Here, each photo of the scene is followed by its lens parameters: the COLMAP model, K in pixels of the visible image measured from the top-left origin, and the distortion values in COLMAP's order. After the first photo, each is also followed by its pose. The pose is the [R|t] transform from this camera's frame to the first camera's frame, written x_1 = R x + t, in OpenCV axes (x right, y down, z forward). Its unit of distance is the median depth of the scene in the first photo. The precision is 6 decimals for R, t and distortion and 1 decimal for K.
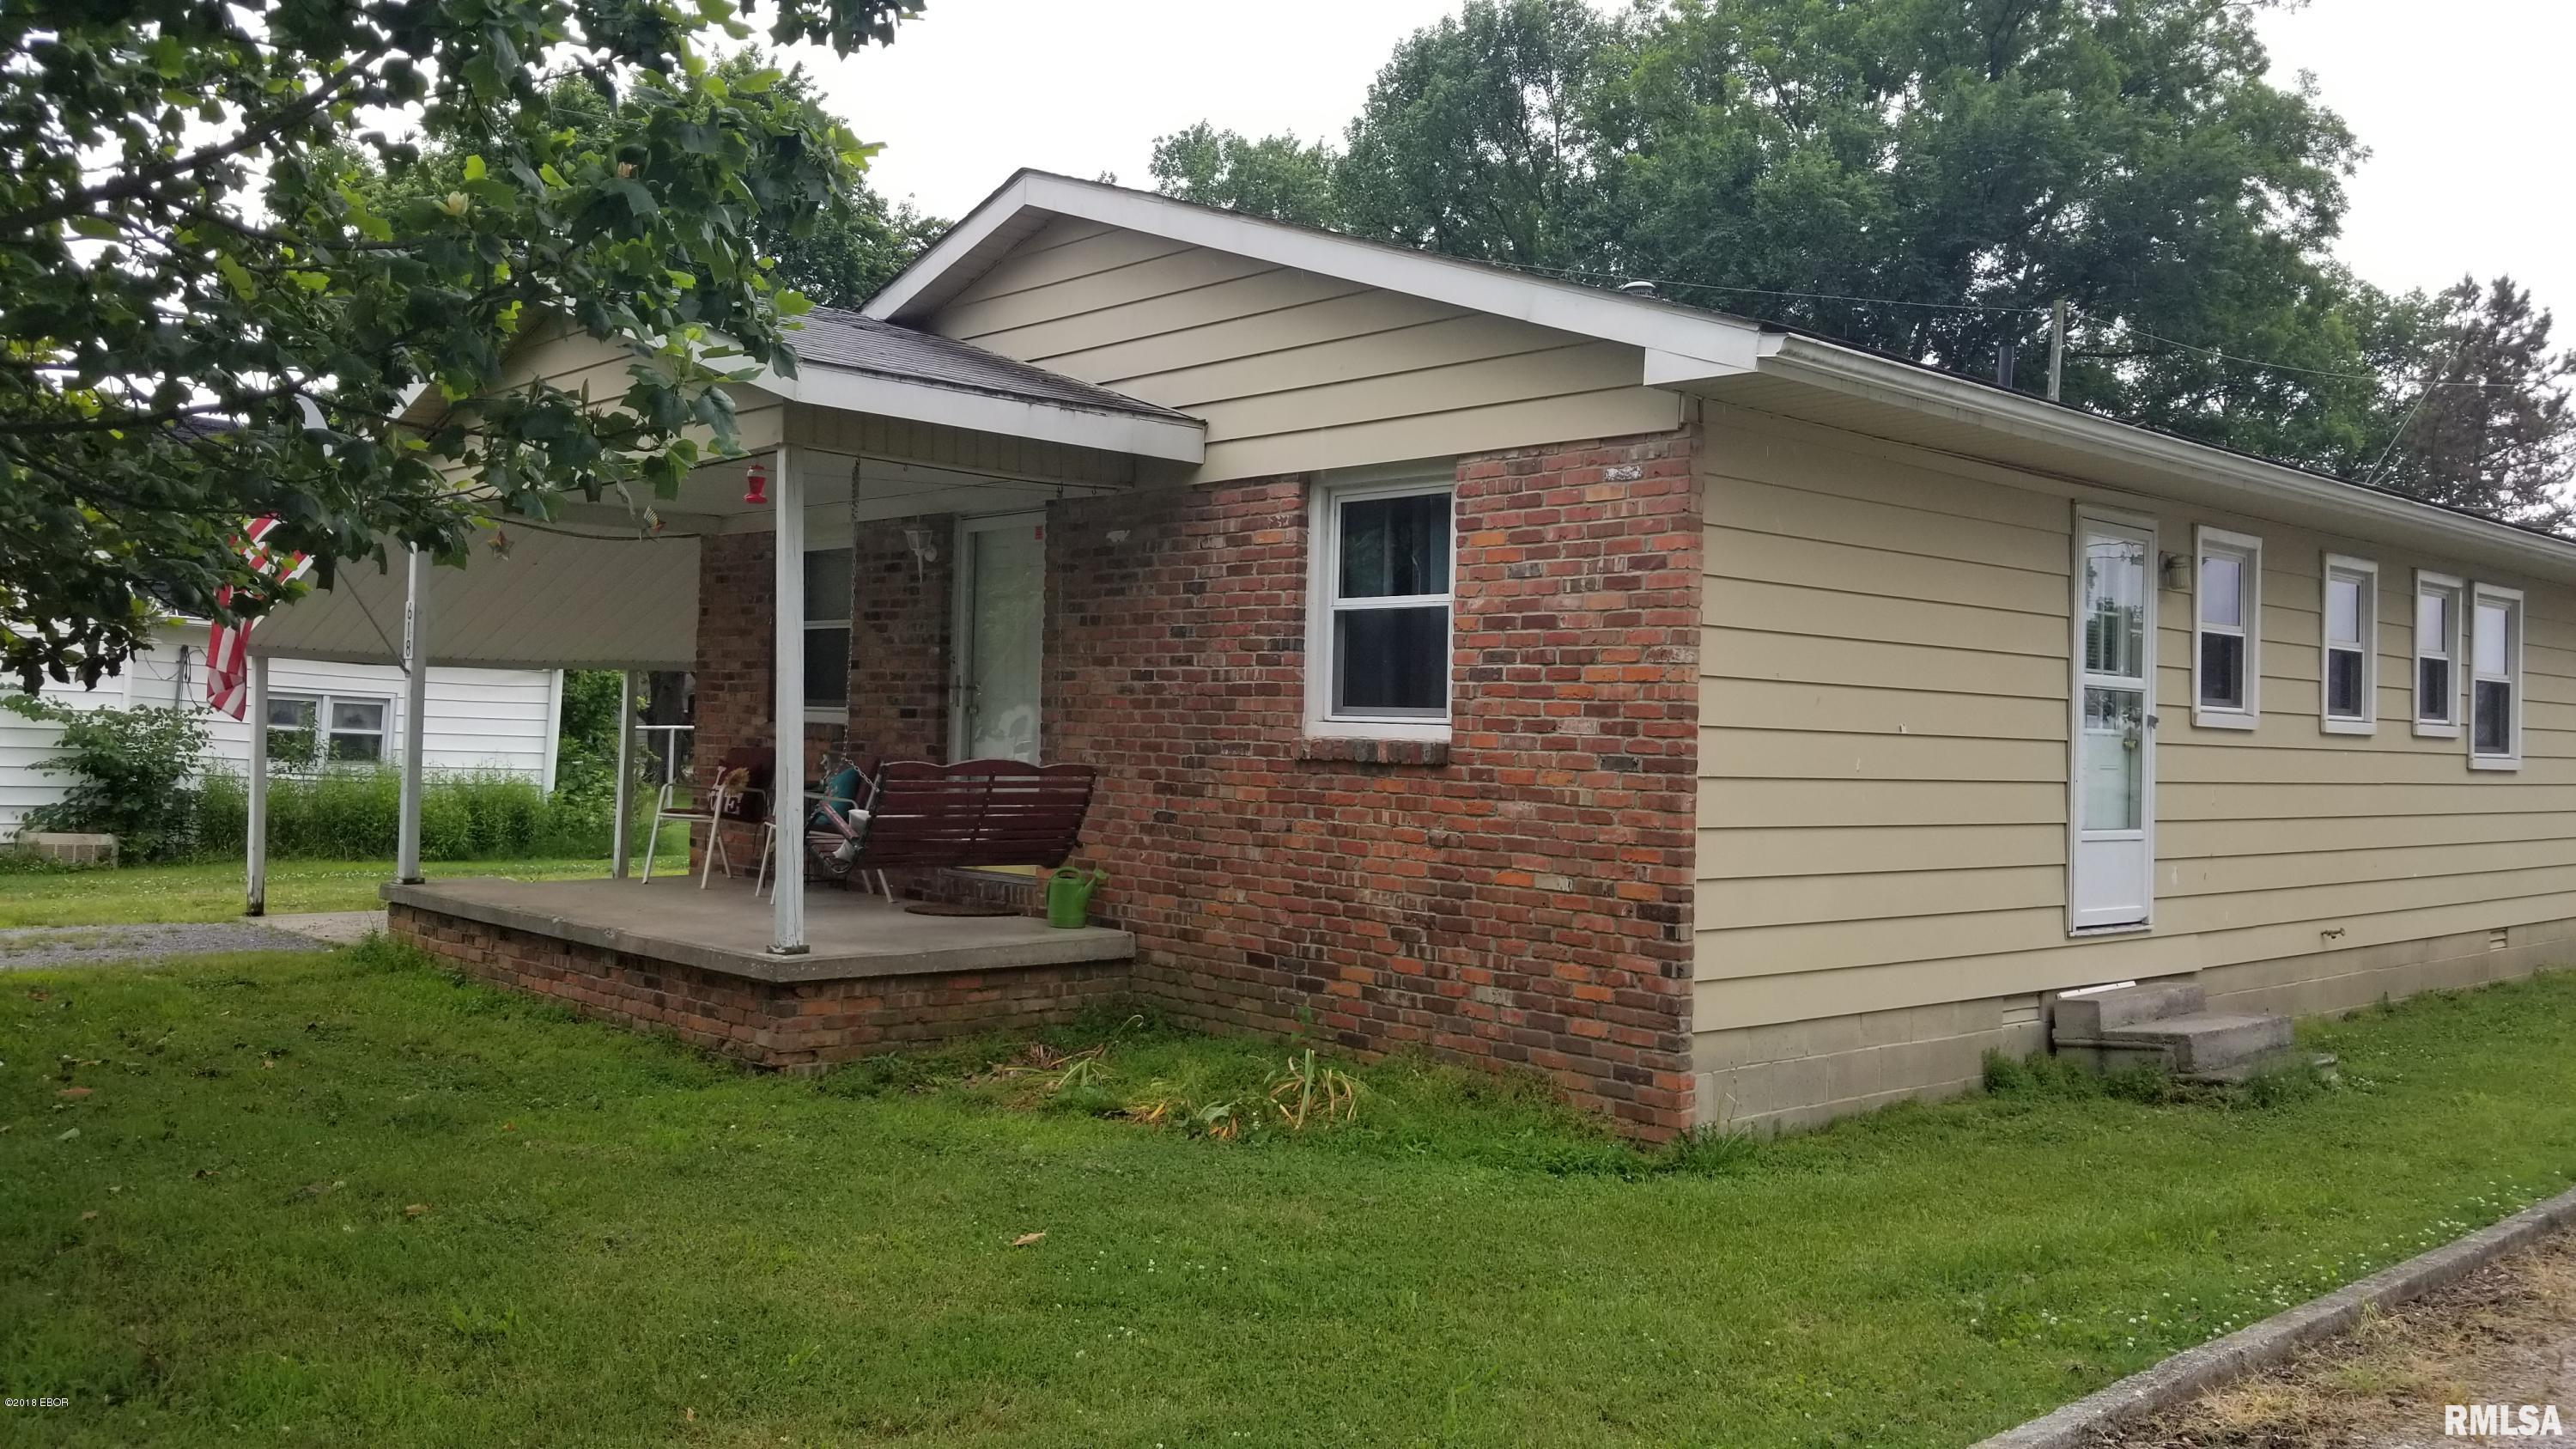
lens RADIAL K [[2012.4, 0, 1312.7], [0, 2012.4, 688.2], [0, 0, 1]] dist [0.064371, -0.137301]
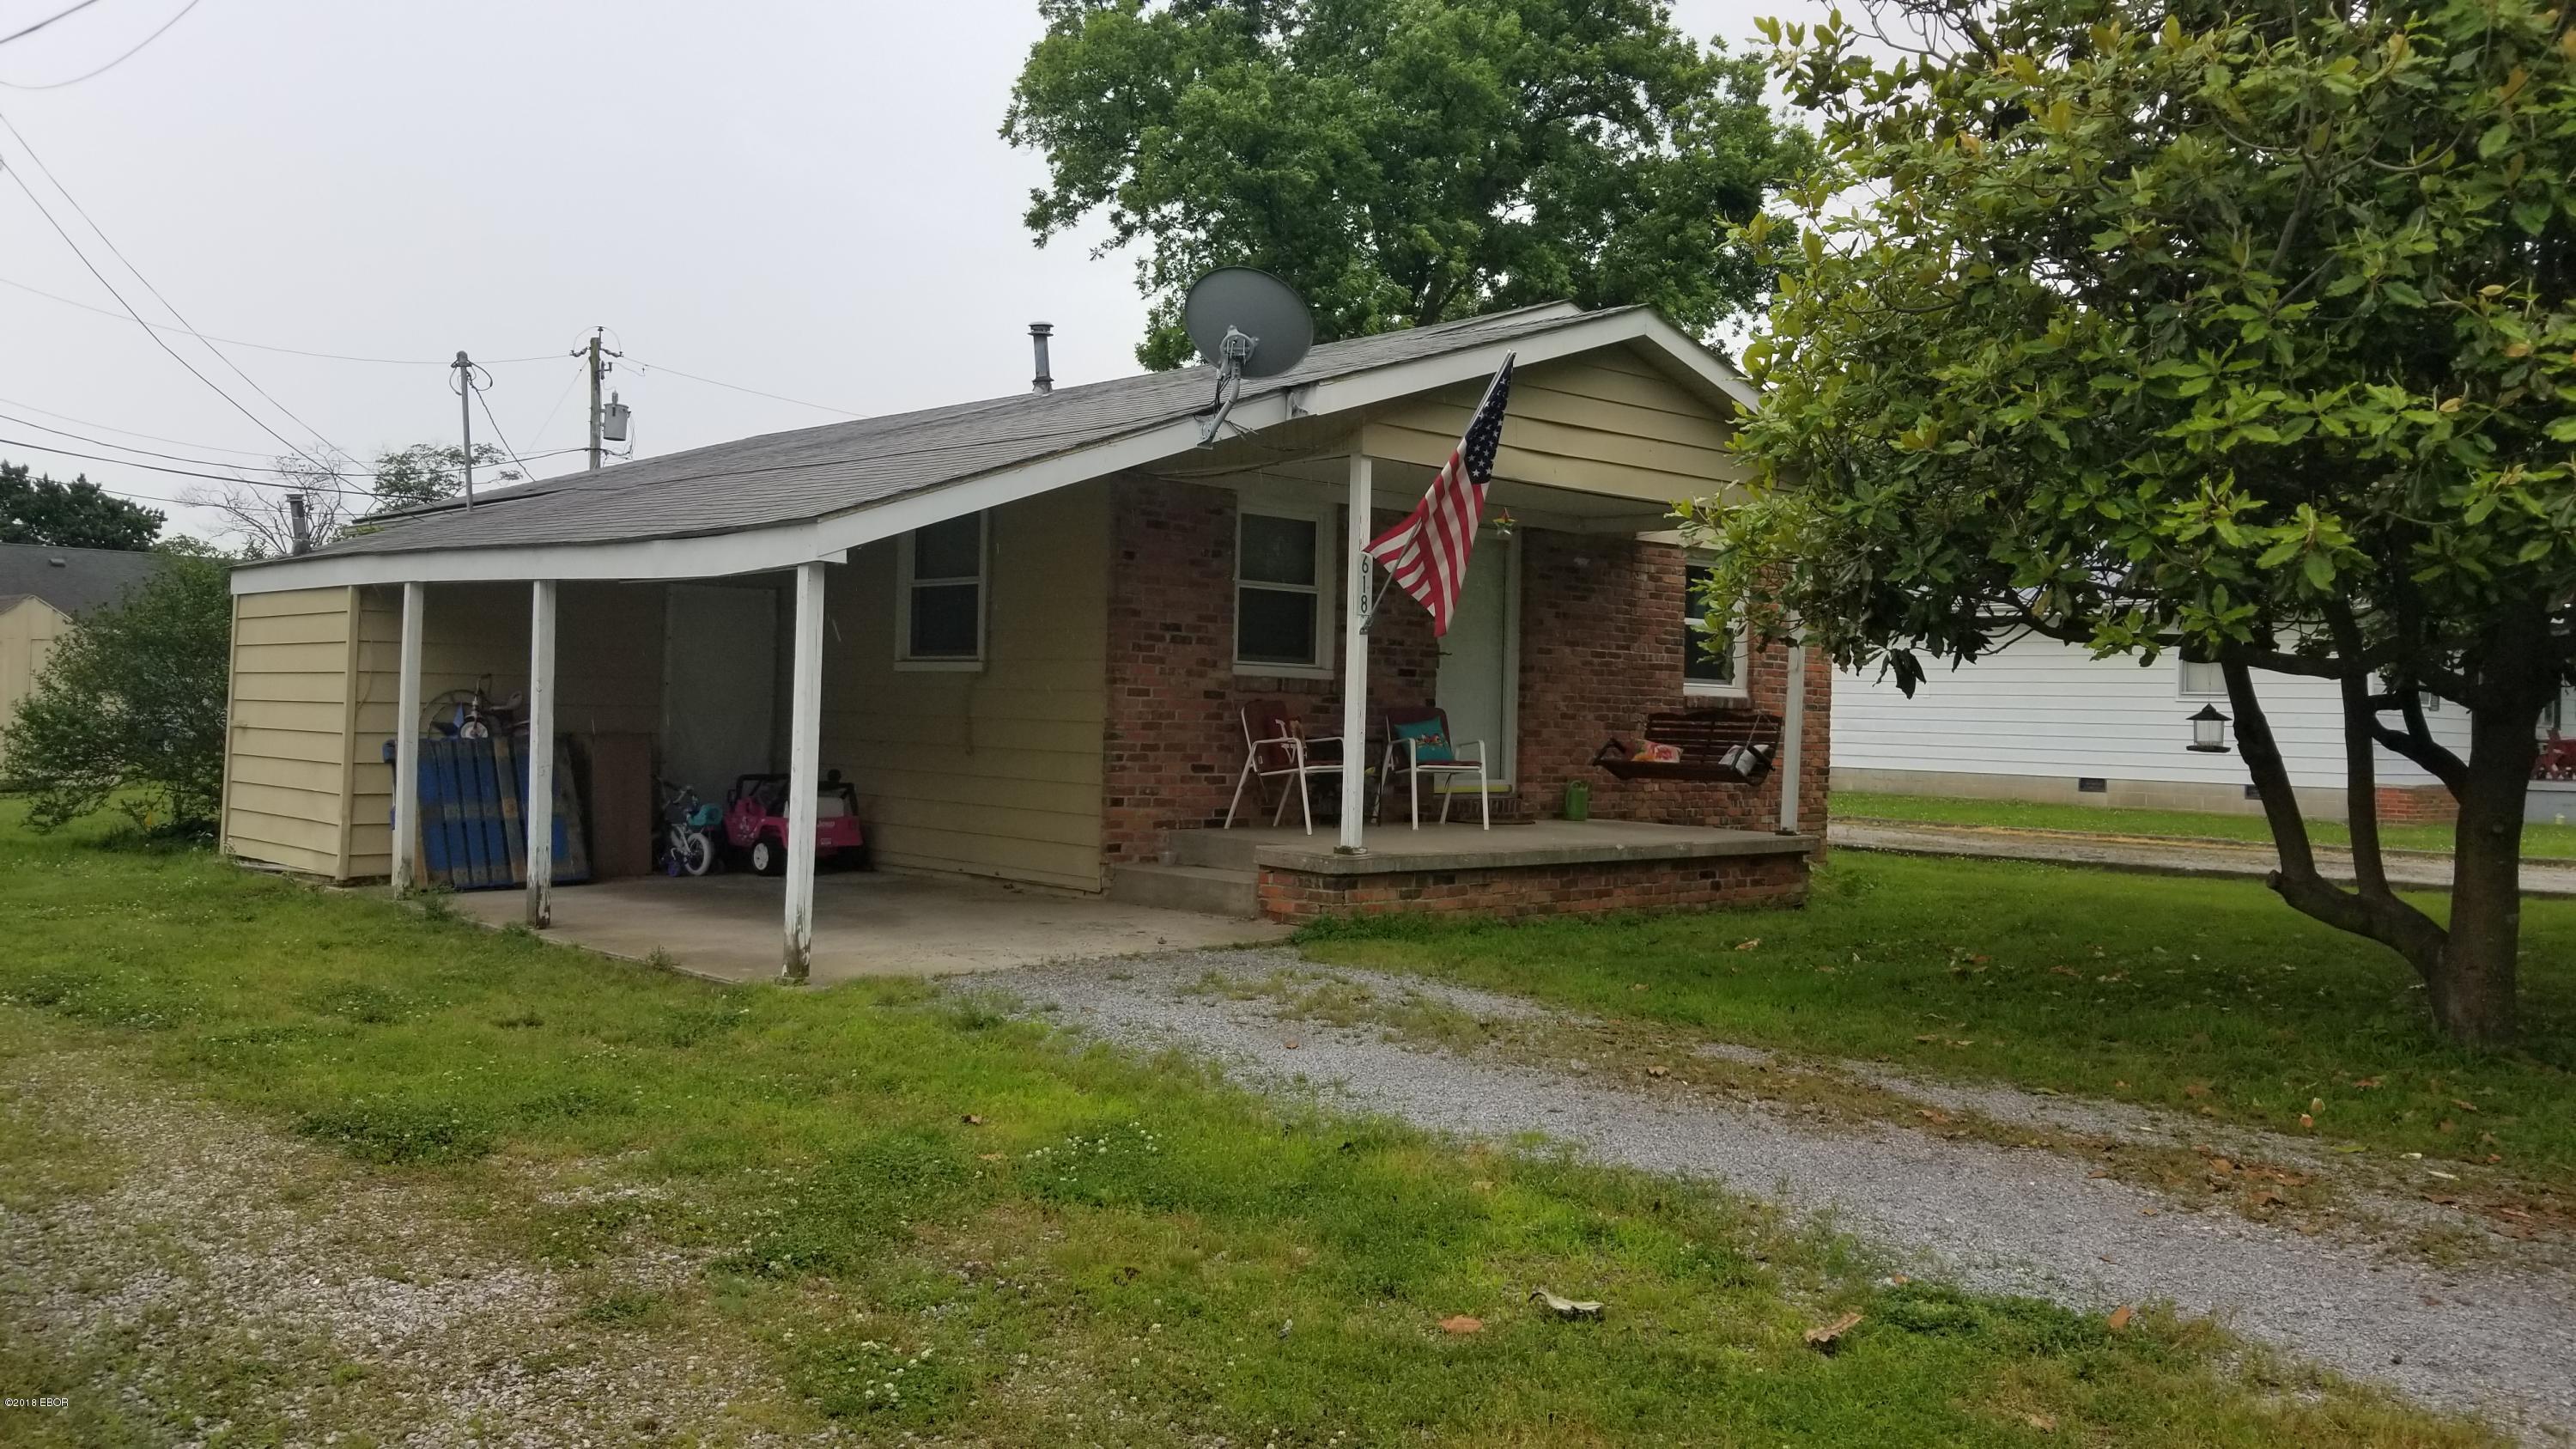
lens RADIAL K [[2012.4, 0, 1215.9], [0, 2012.4, 715.5], [0, 0, 1]] dist [0.064371, -0.137301]
pose [[0.033247, -0.024992, 0.999135, -1.740541], [-0.046321, 0.998575, 0.026520, 0.013672], [-0.998373, -0.047163, 0.032042, 1.304619]]
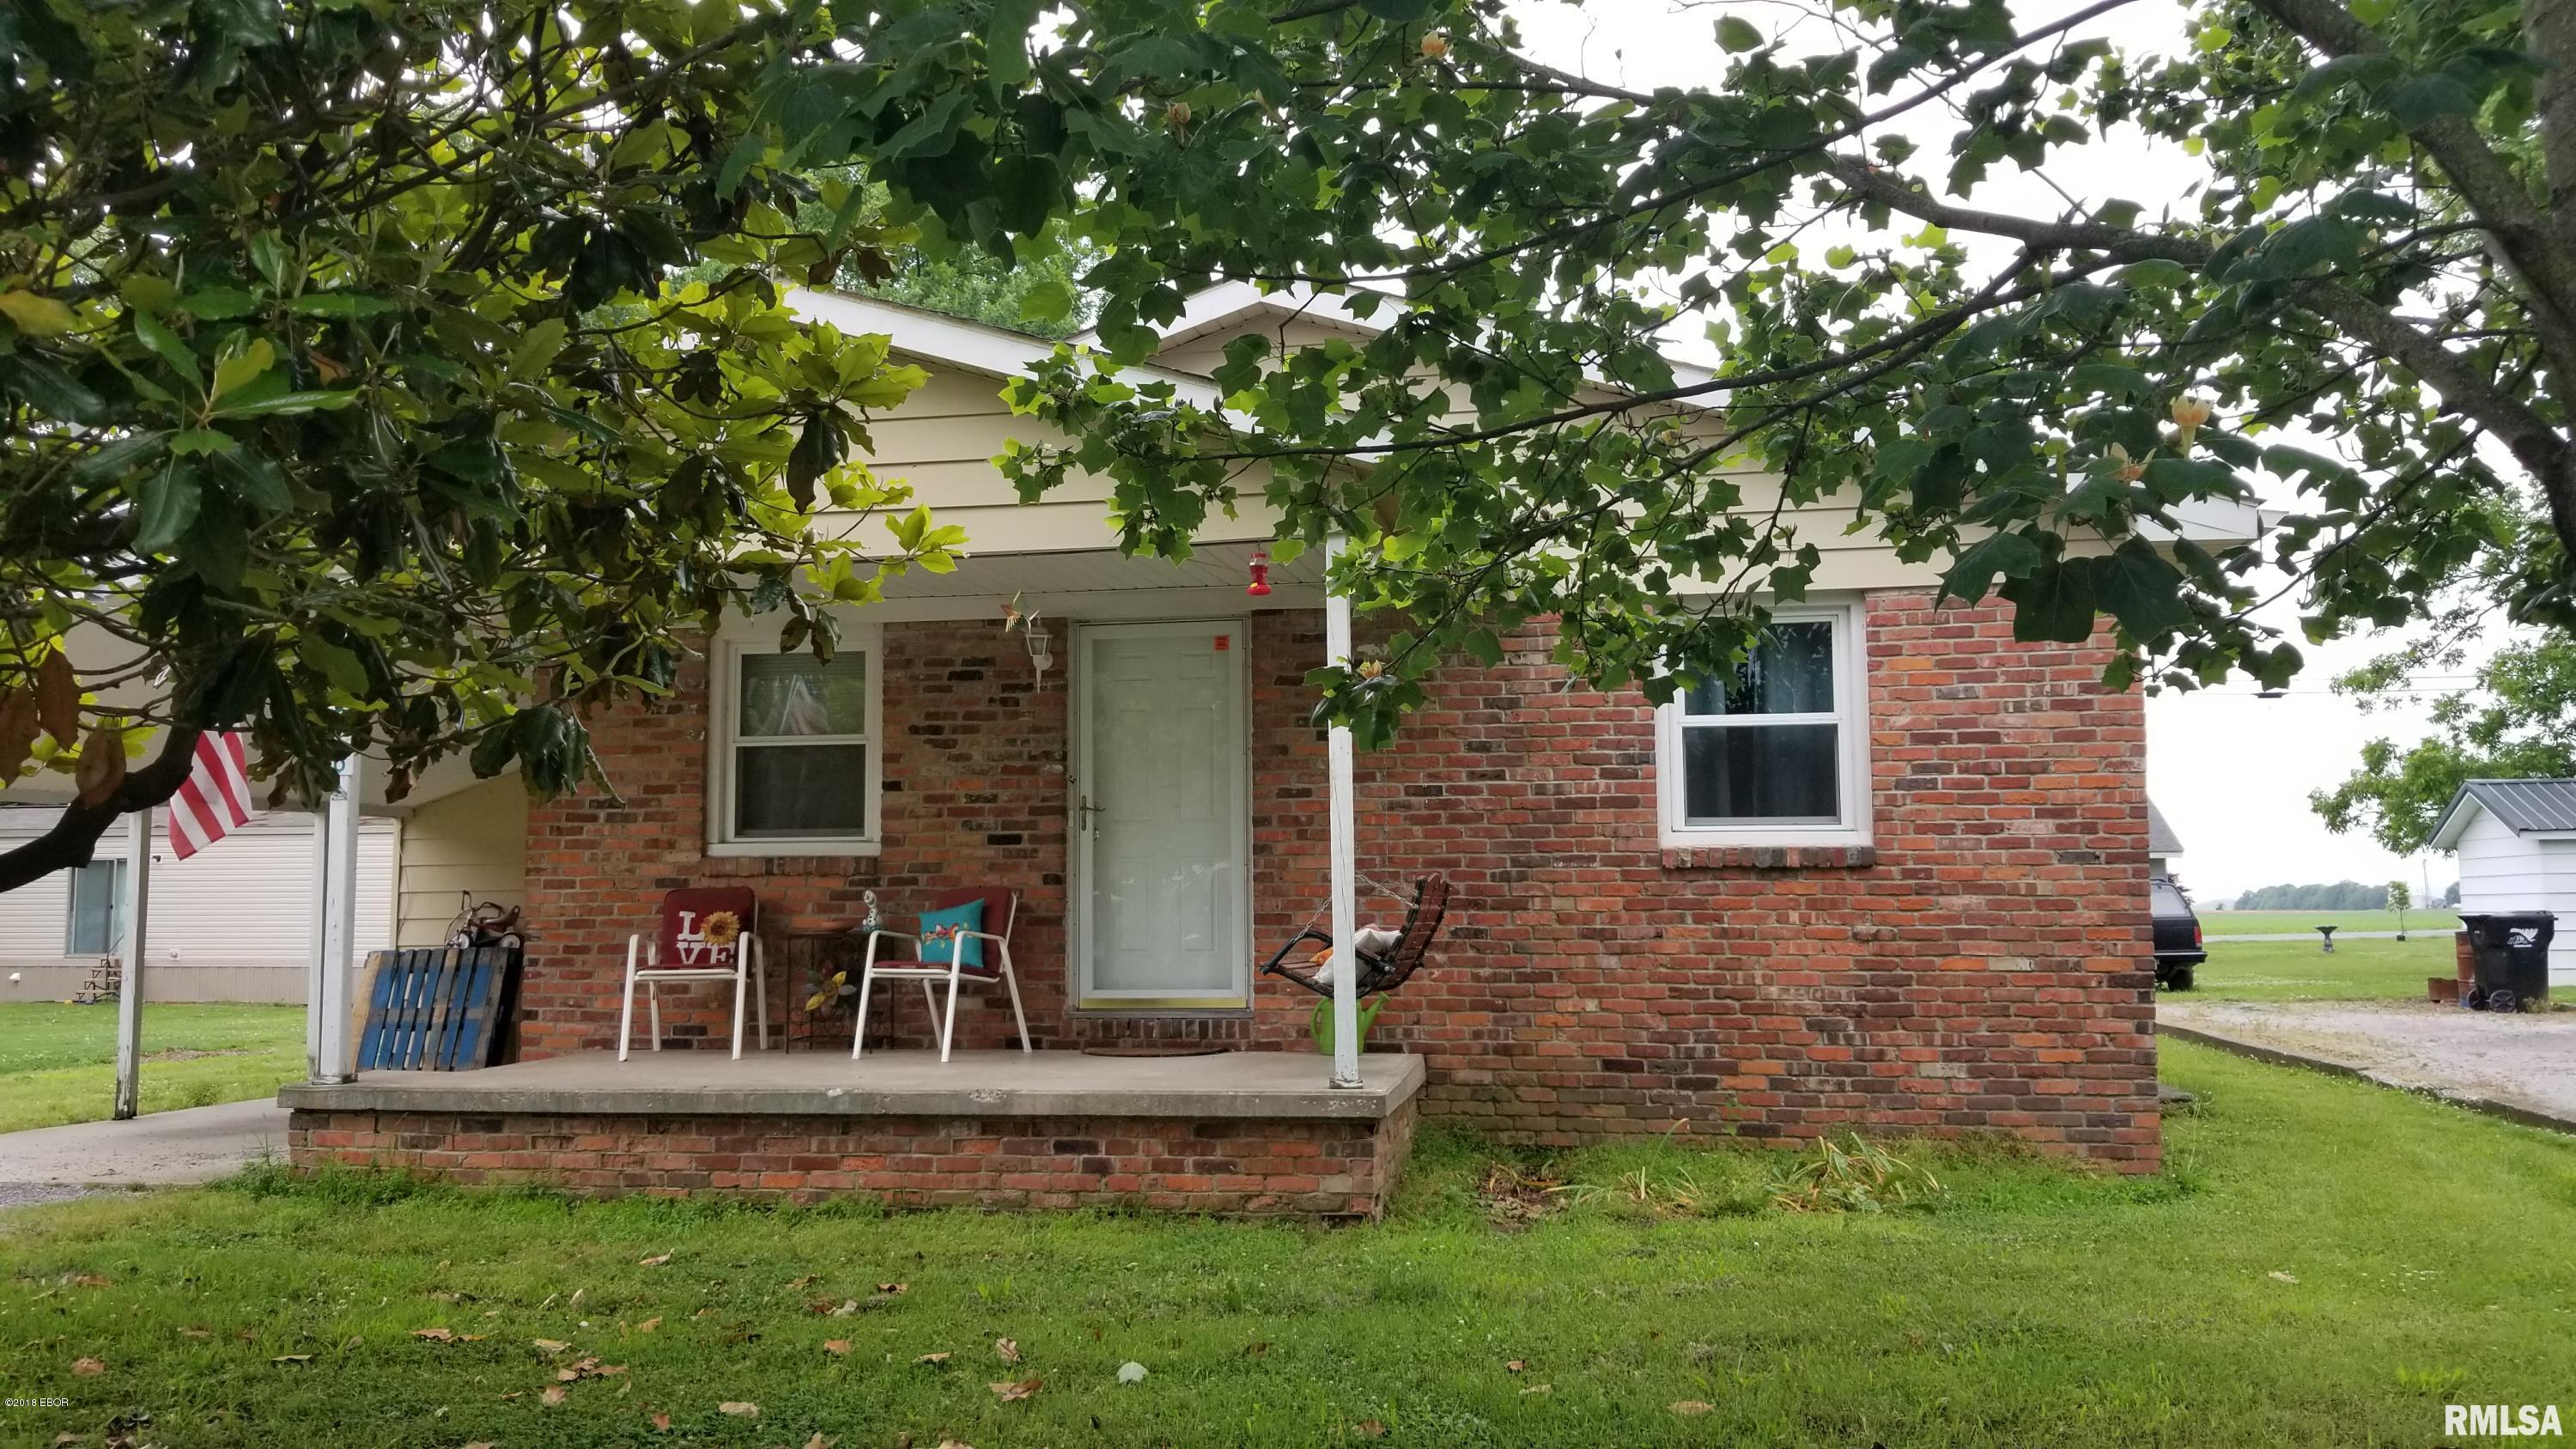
lens RADIAL K [[2012.4, 0, 1243.4], [0, 2012.4, 740.8], [0, 0, 1]] dist [0.064371, -0.137301]
pose [[0.811088, 0.019854, 0.584586, -0.768796], [0.013208, 0.998547, -0.052239, 0.020308], [-0.584774, 0.050092, 0.809648, 0.264830]]
